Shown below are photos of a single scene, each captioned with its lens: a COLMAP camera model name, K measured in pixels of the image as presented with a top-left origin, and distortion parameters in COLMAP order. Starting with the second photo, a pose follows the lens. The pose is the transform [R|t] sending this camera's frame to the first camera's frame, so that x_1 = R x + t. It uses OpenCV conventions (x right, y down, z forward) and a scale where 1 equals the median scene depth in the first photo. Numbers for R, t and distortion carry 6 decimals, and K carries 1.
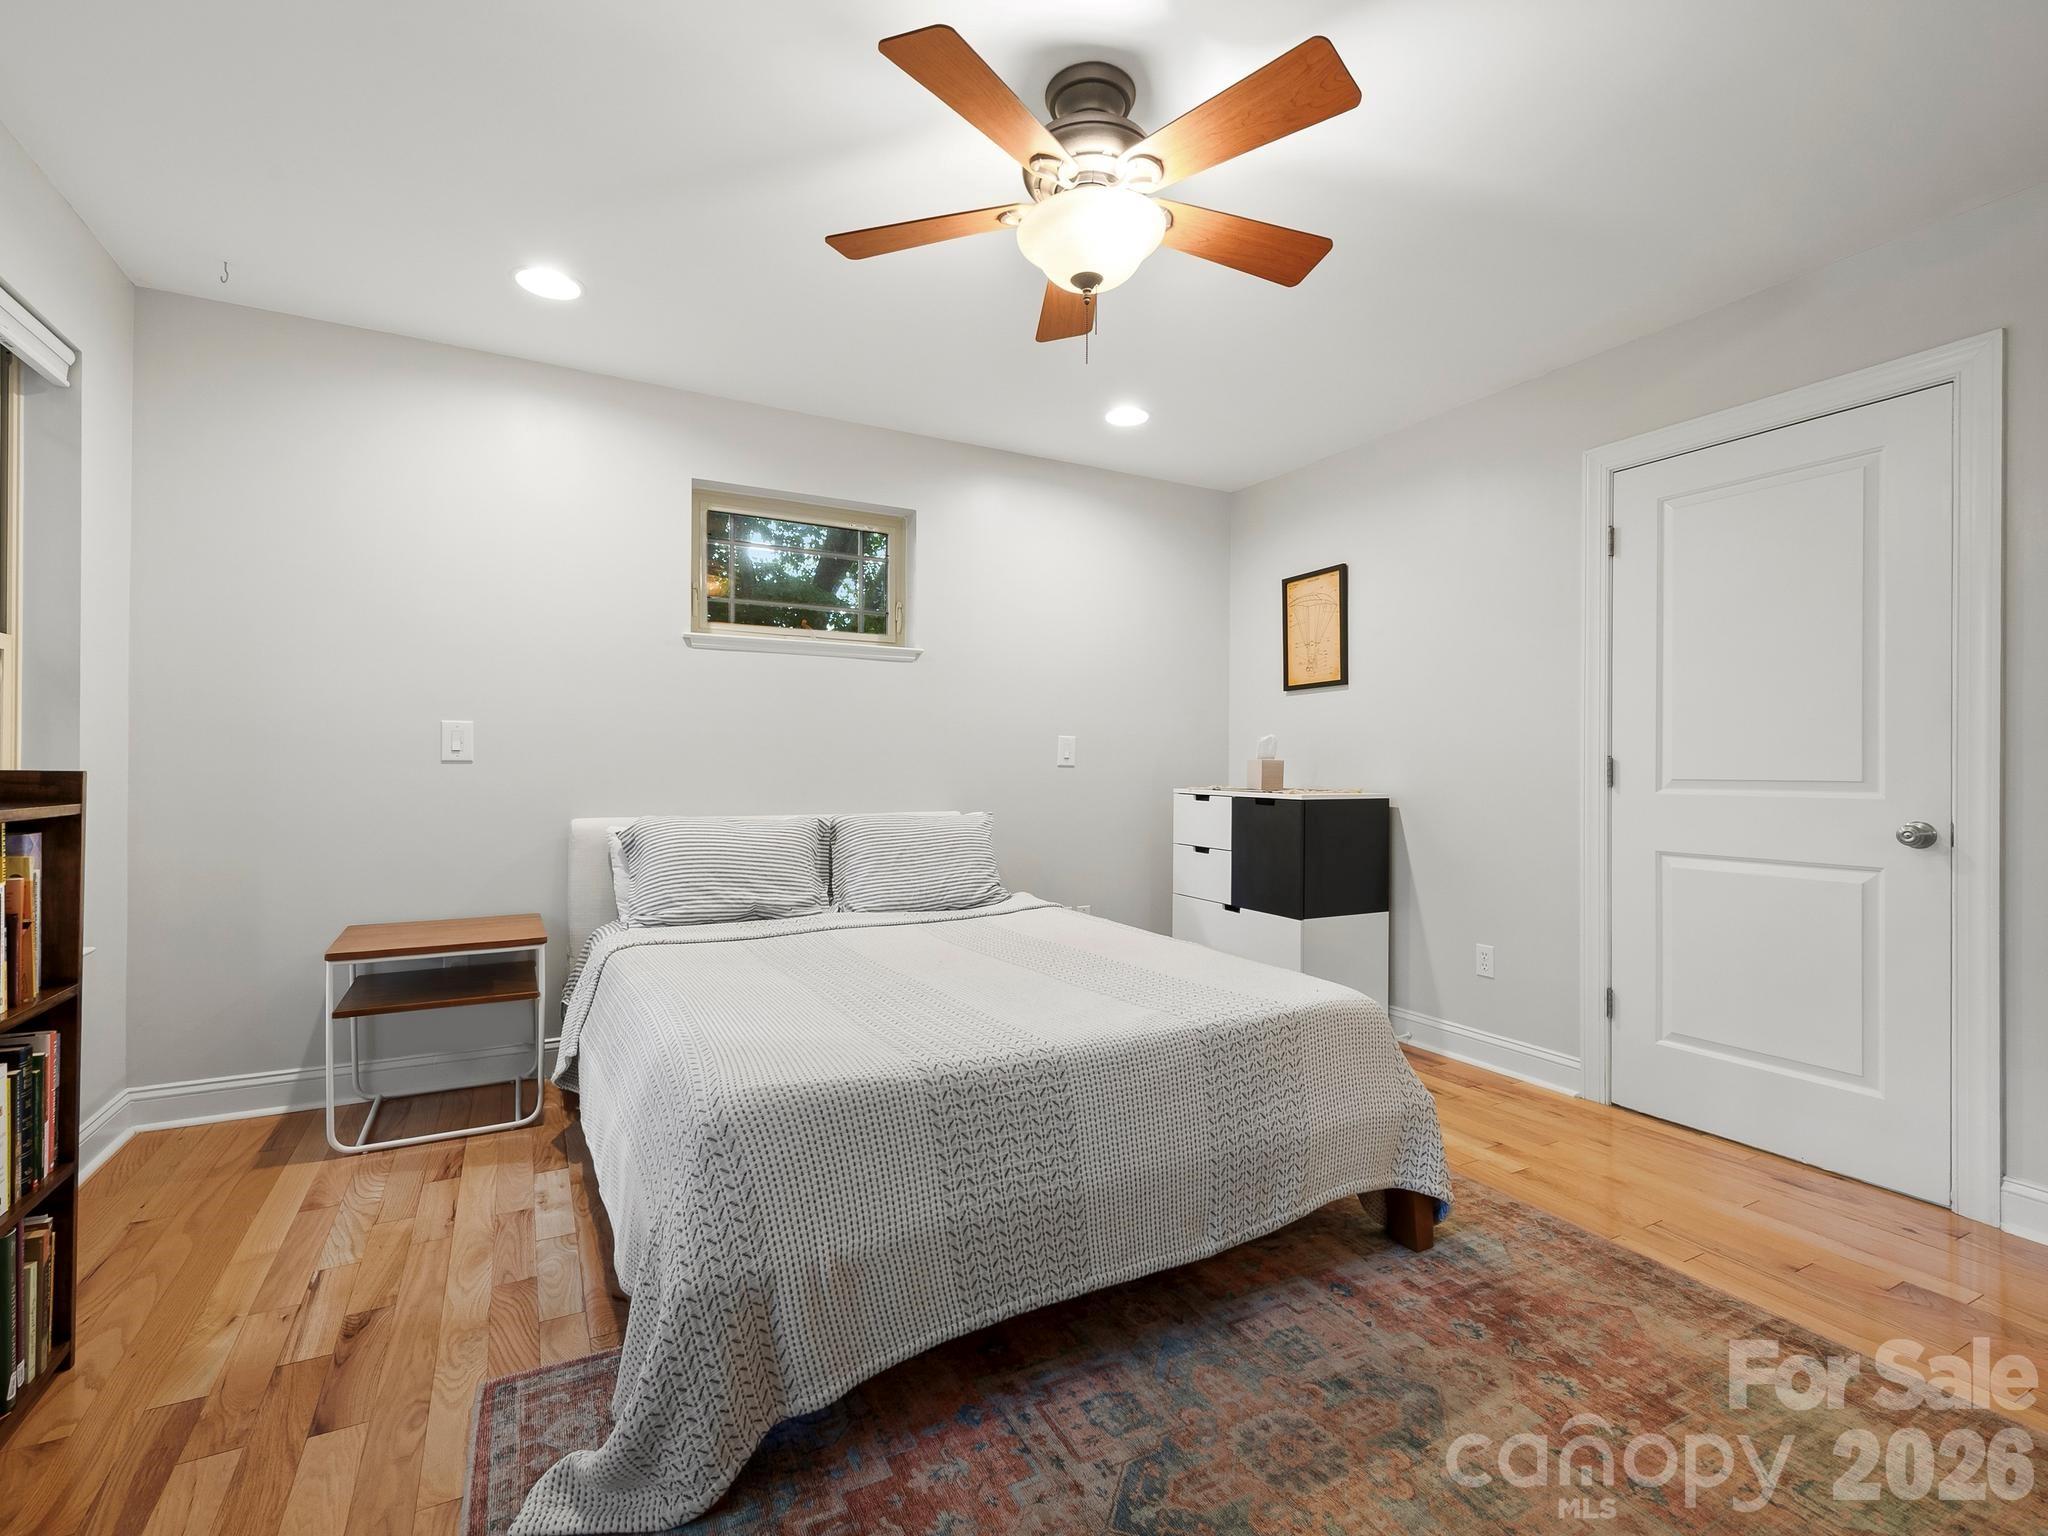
lens RADIAL K [[929.6, 0, 1074.9], [0, 929.6, 766.7], [0, 0, 1]] dist [0.005758, -0.002434]
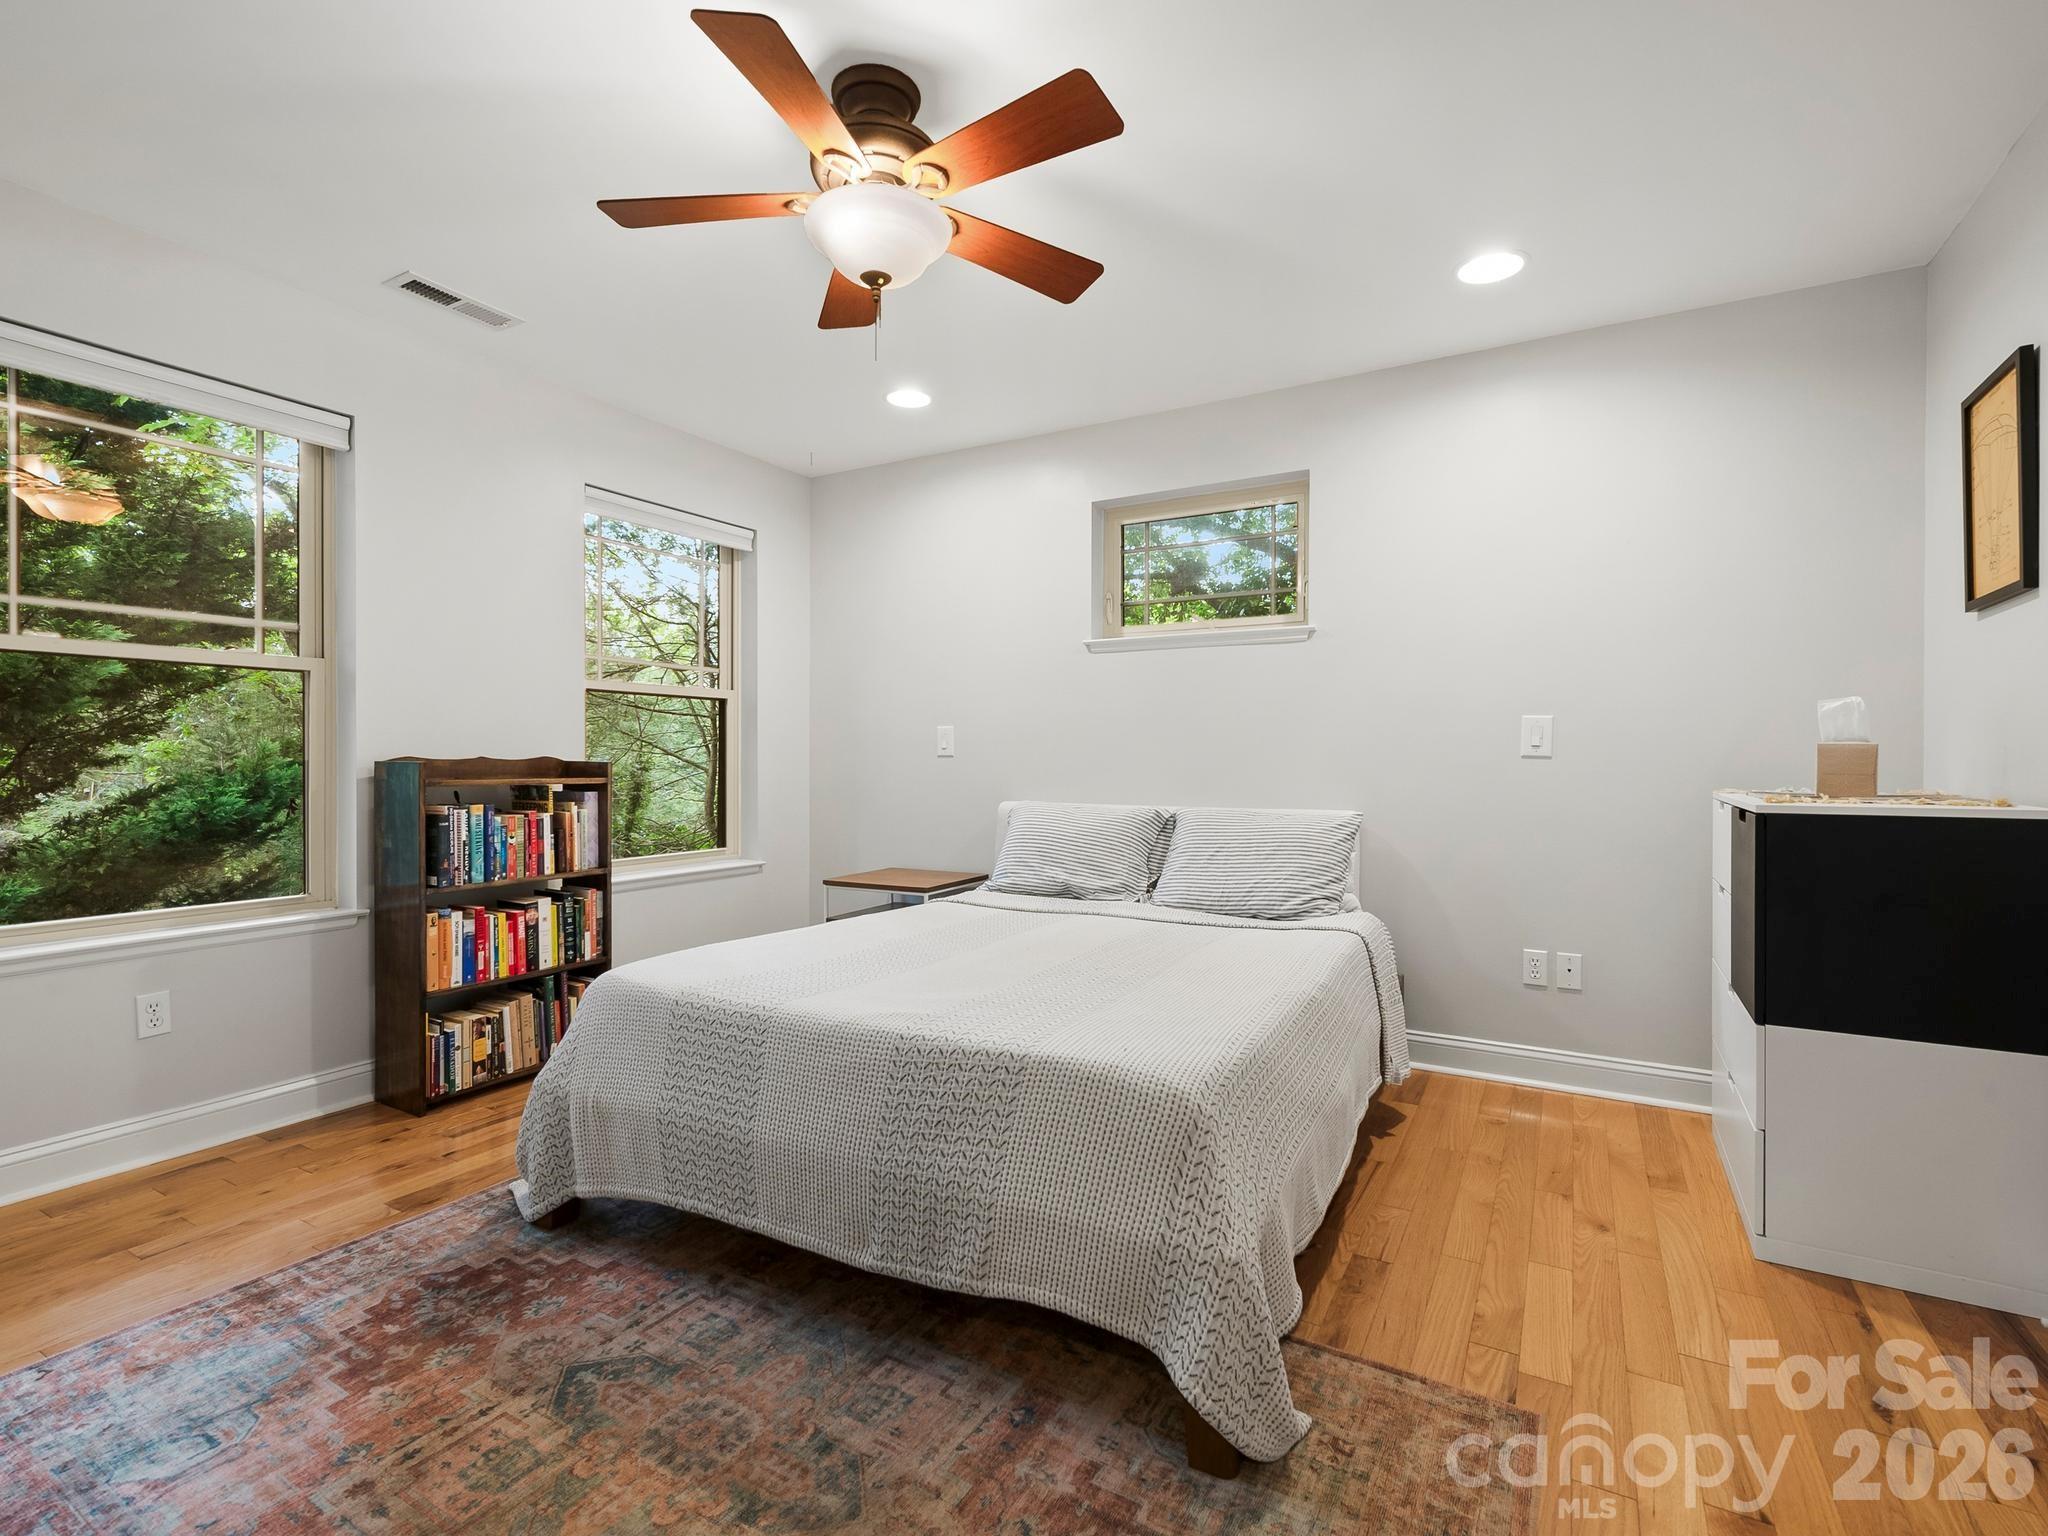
lens RADIAL K [[989.8, 0, 1032.1], [0, 989.8, 762.9], [0, 0, 1]] dist [0.005793, 0.000167]
pose [[0.514467, -0.001082, -0.857509, 0.828106], [0.003014, 0.999995, 0.000547, 0.004798], [0.857505, -0.002866, 0.514468, 0.469042]]
